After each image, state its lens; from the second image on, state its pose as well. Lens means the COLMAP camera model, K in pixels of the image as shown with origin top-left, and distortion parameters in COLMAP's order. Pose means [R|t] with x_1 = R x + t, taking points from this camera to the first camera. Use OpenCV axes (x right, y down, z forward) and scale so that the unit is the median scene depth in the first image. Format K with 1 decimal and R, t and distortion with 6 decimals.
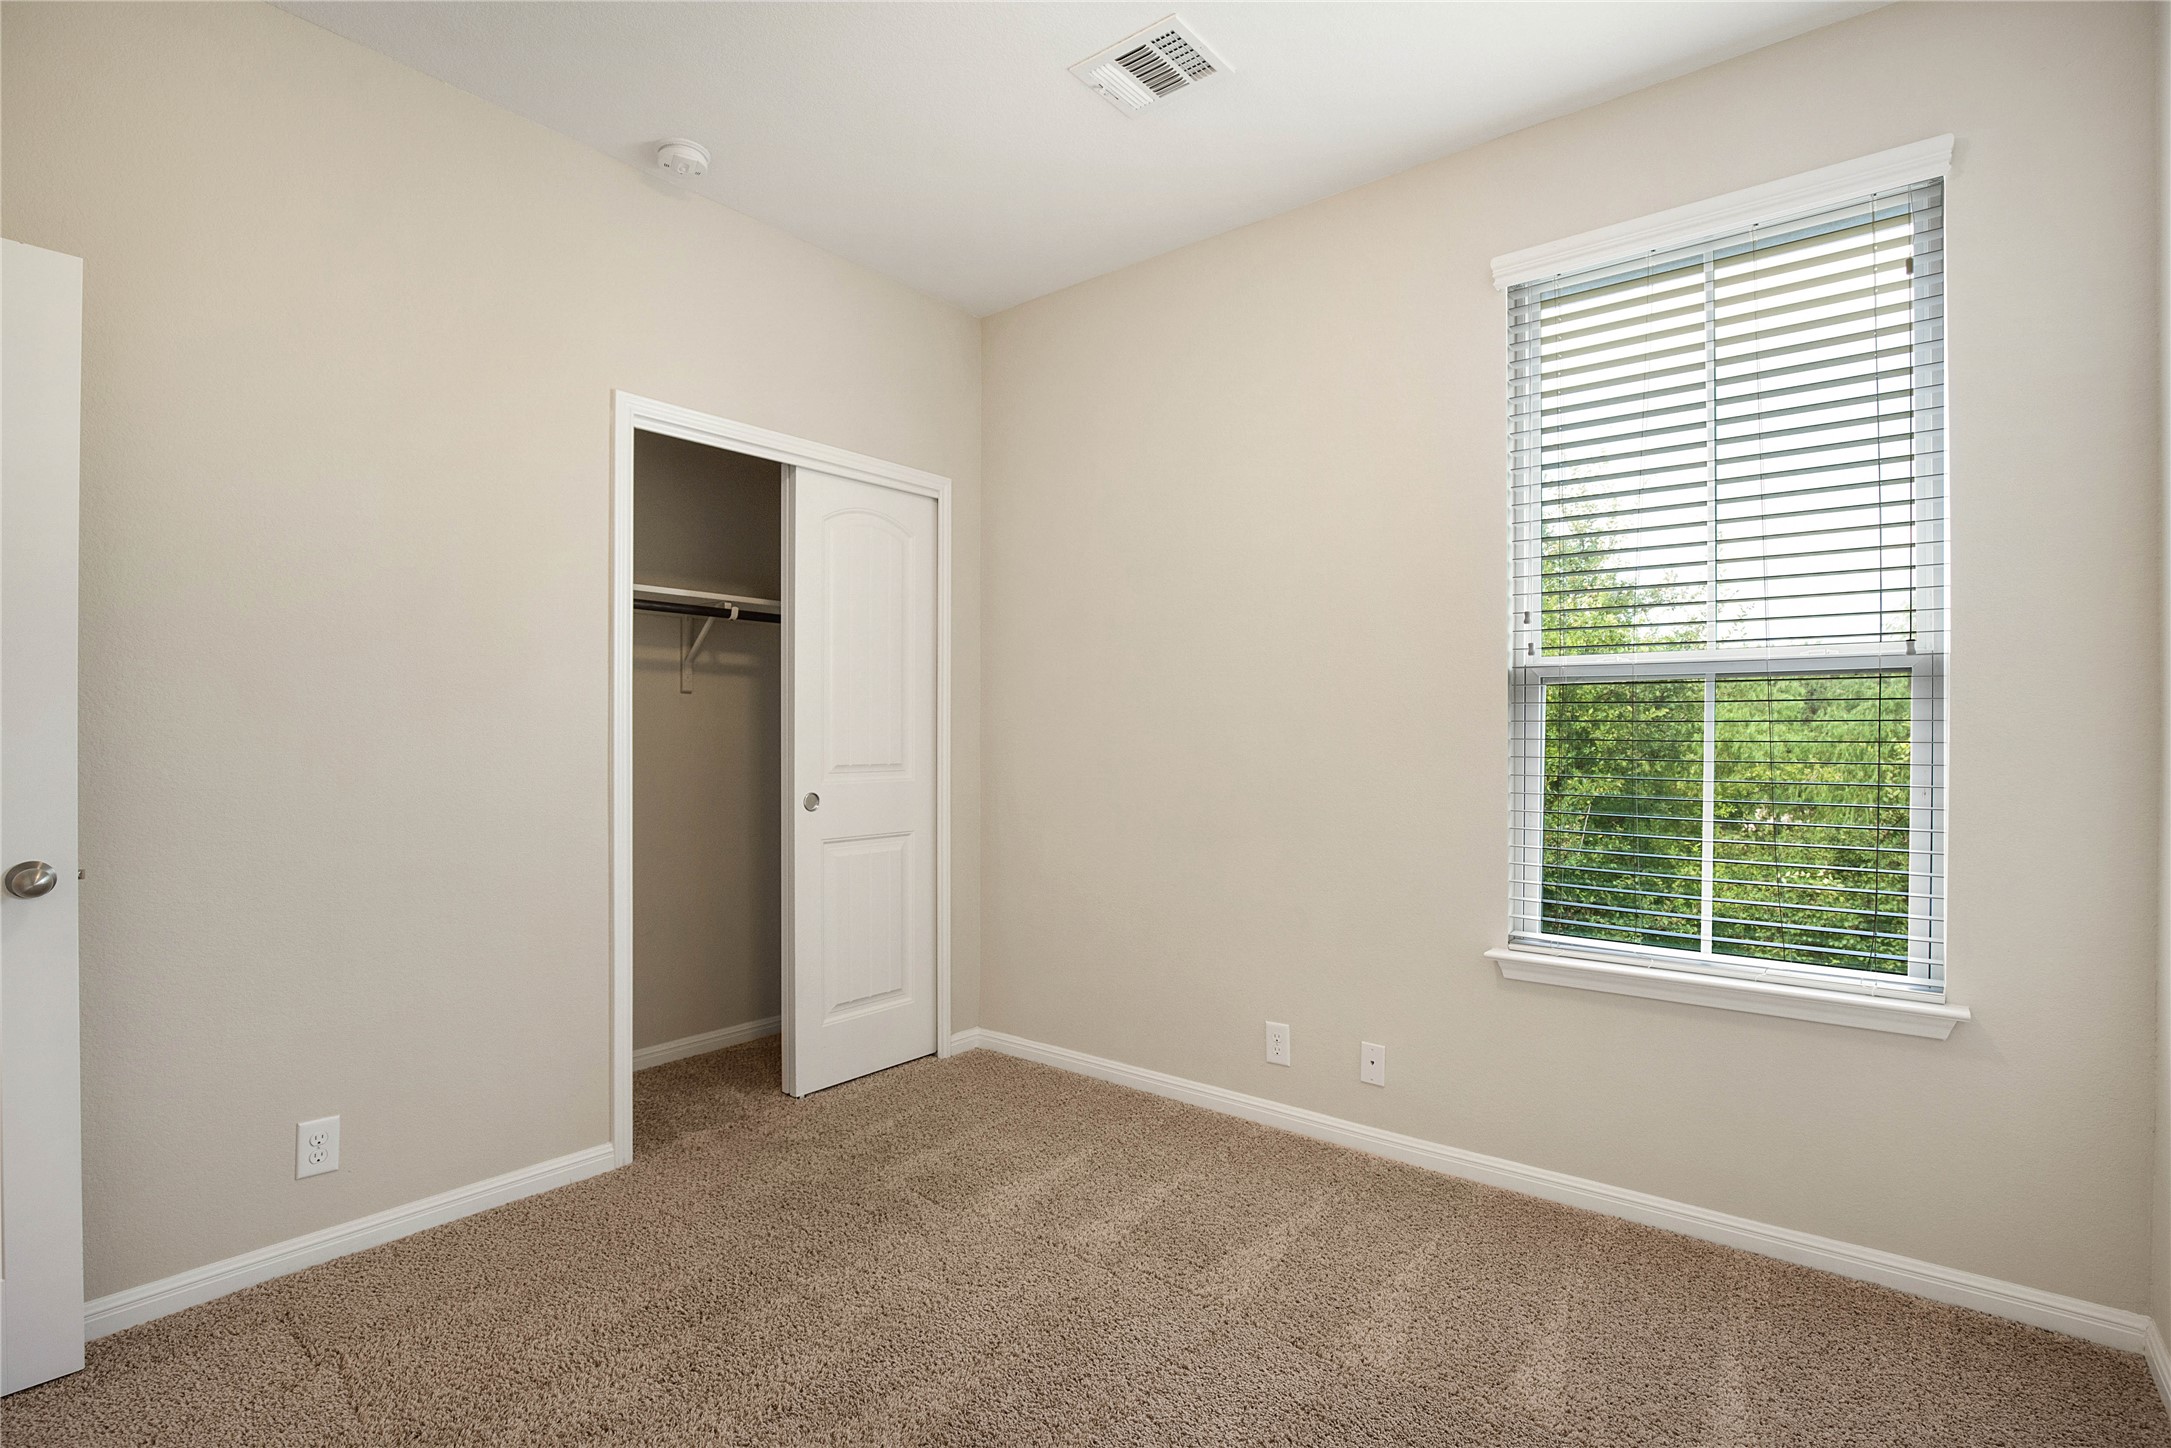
lens RADIAL K [[1029.5, 0, 1086.8], [0, 1029.5, 743.1], [0, 0, 1]] dist [-0.002916, -0.000080]
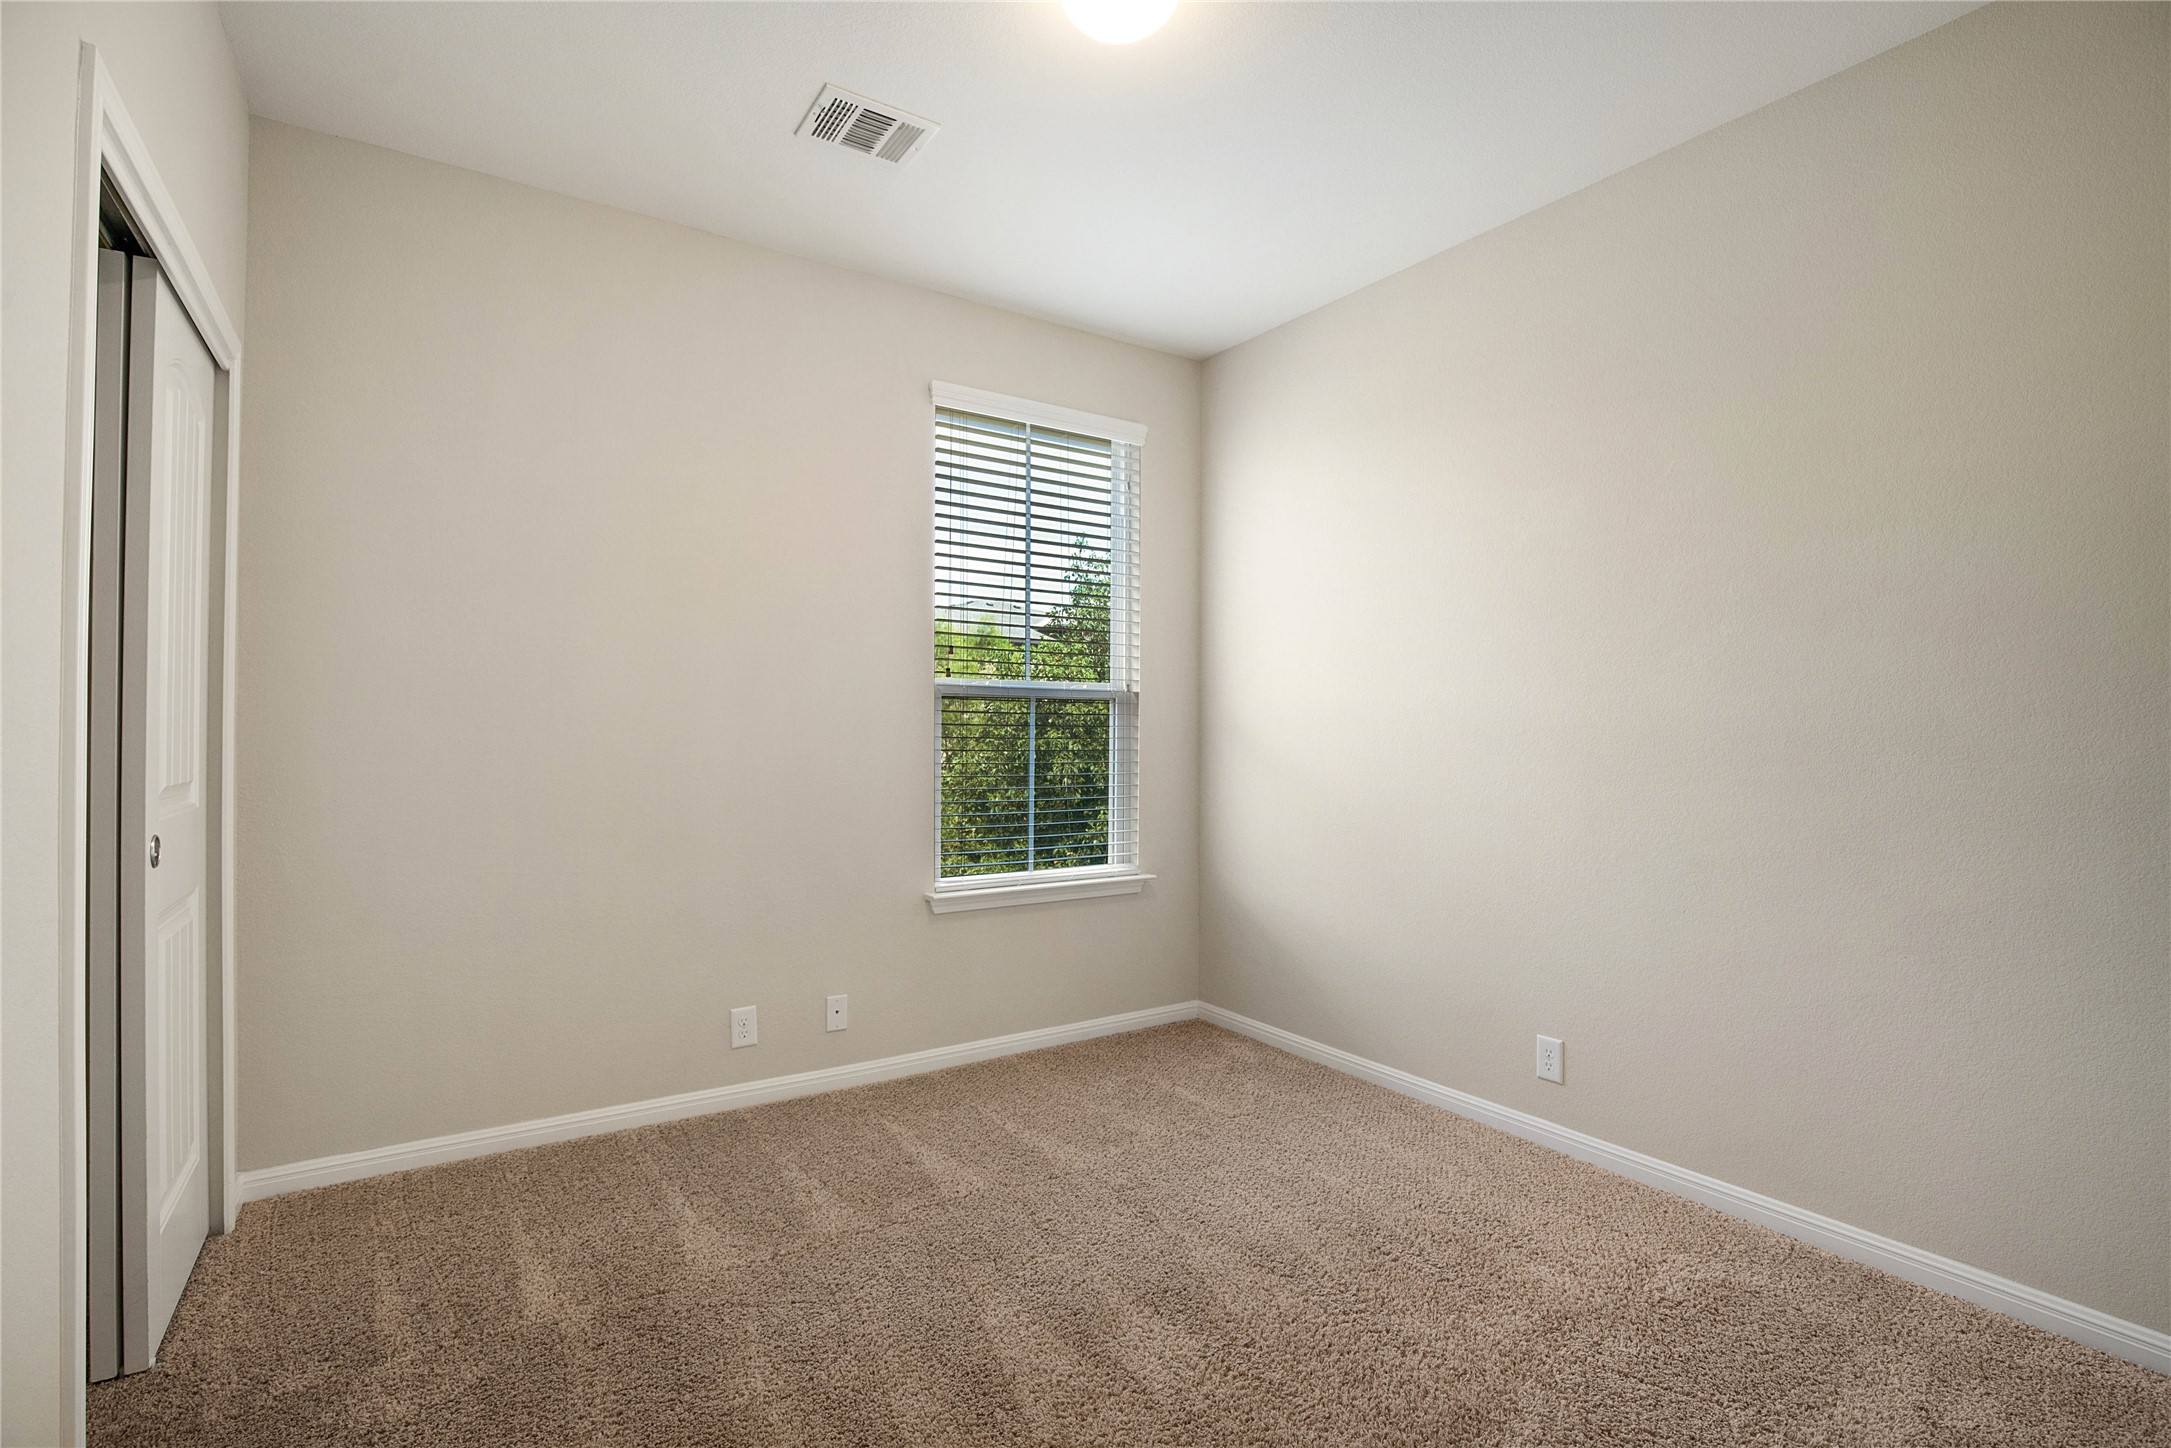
lens RADIAL K [[1027.0, 0, 1085.5], [0, 1027.0, 724.0], [0, 0, 1]] dist [0.001246, 0.000486]
pose [[0.306945, 0.005173, 0.951713, -0.722178], [0.002045, 0.999979, -0.006095, -0.010828], [-0.951725, 0.003817, 0.306928, 0.351289]]
